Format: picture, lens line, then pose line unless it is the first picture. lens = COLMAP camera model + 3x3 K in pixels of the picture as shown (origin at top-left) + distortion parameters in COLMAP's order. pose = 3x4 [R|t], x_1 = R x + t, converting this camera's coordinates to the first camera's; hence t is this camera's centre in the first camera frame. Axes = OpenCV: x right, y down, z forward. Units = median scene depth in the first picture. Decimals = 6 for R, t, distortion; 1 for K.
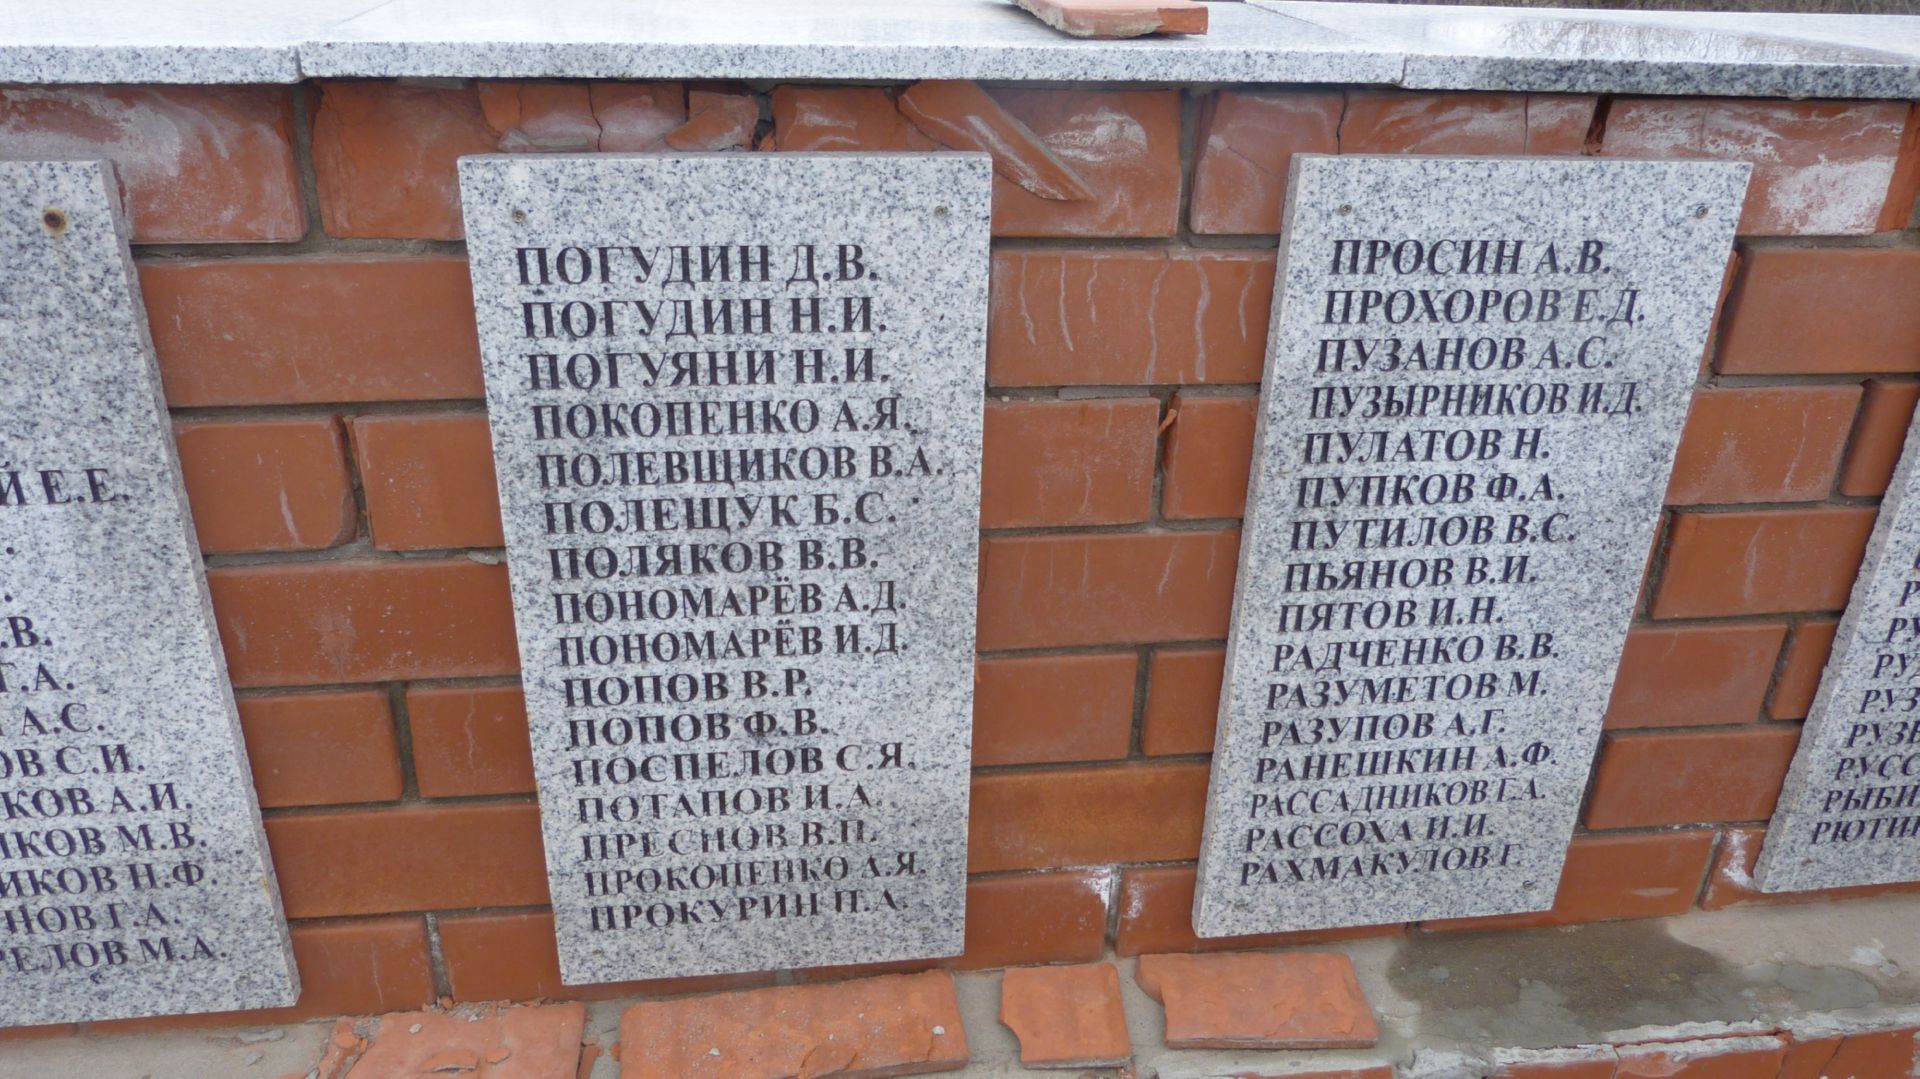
lens RADIAL K [[1416.9, 0, 961.1], [0, 1416.9, 547.3], [0, 0, 1]] dist [-0.036624, 0.024835]
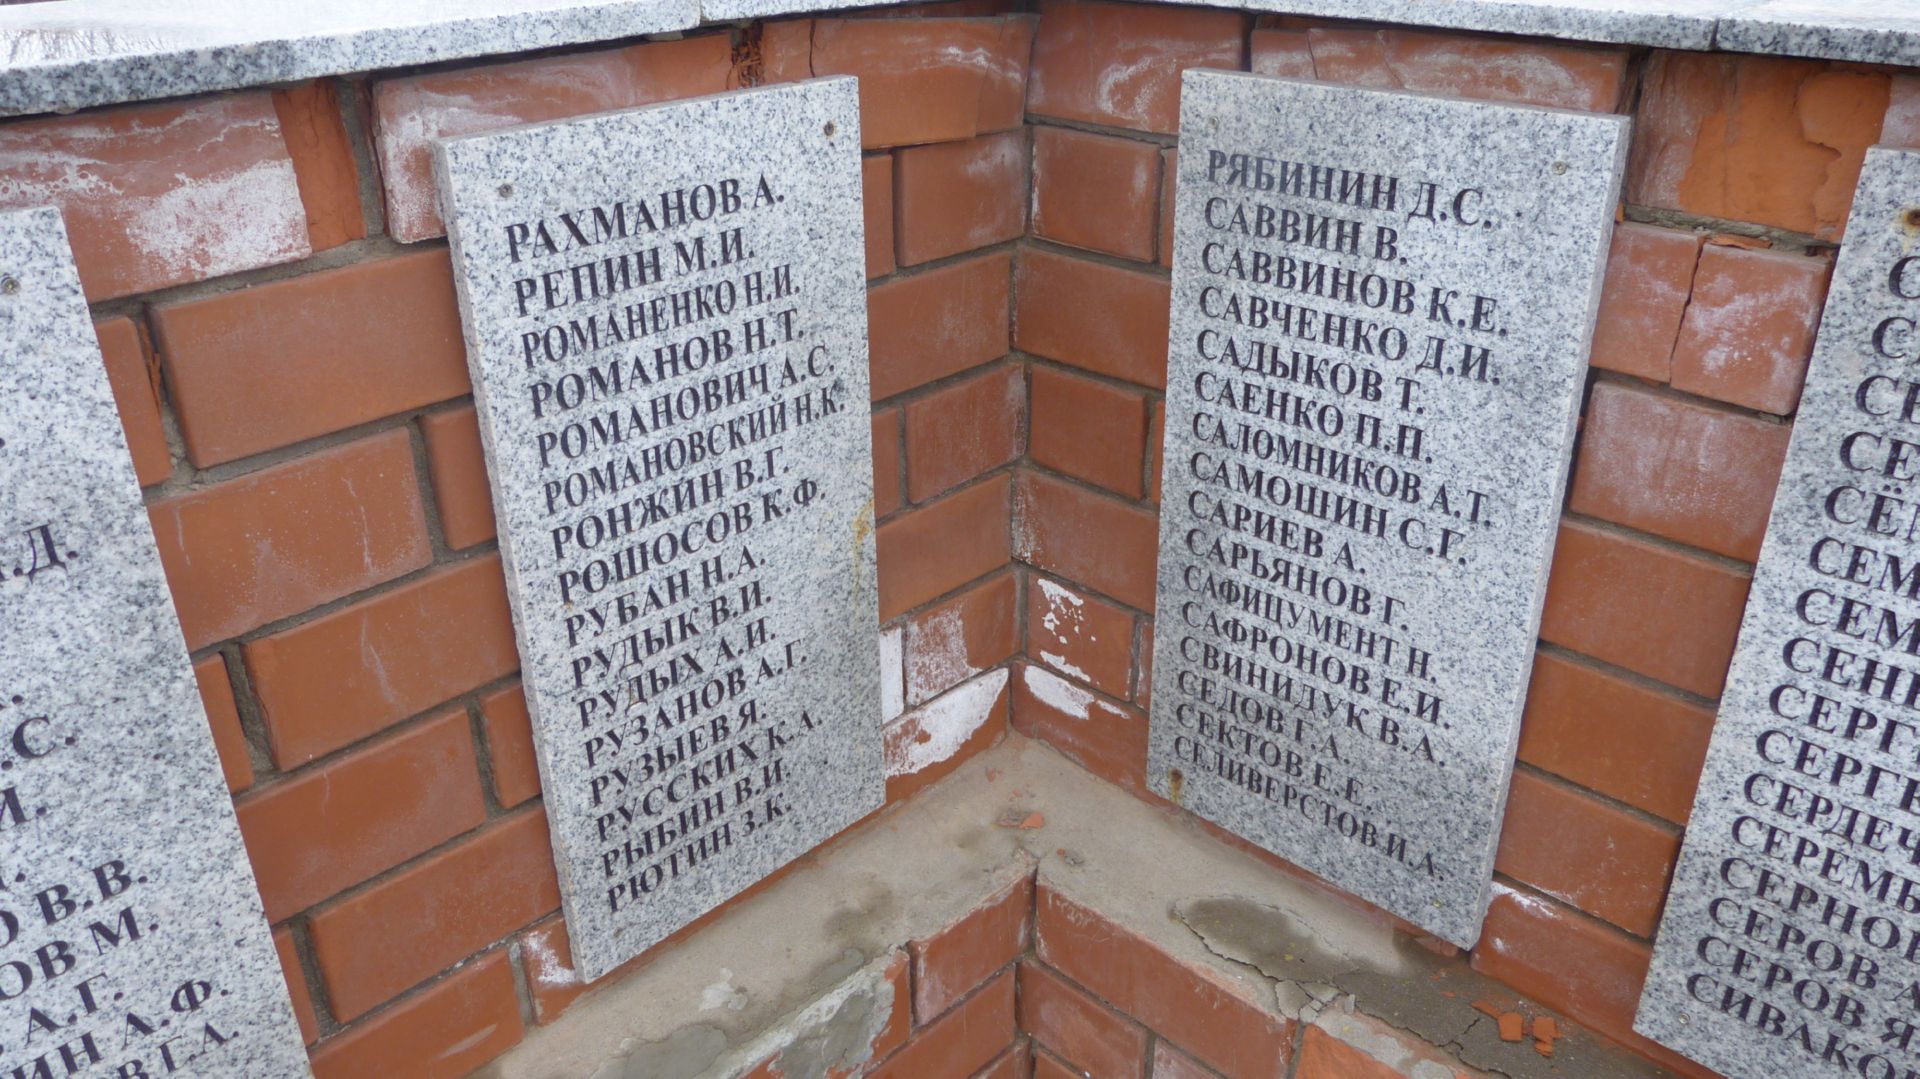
lens RADIAL K [[1416.9, 0, 966.4], [0, 1416.9, 536.4], [0, 0, 1]] dist [-0.036624, 0.024835]
pose [[0.788413, -0.309052, 0.531876, 0.416507], [0.302201, 0.947695, 0.102707, -0.038177], [-0.535798, 0.079758, 0.840571, 0.131697]]
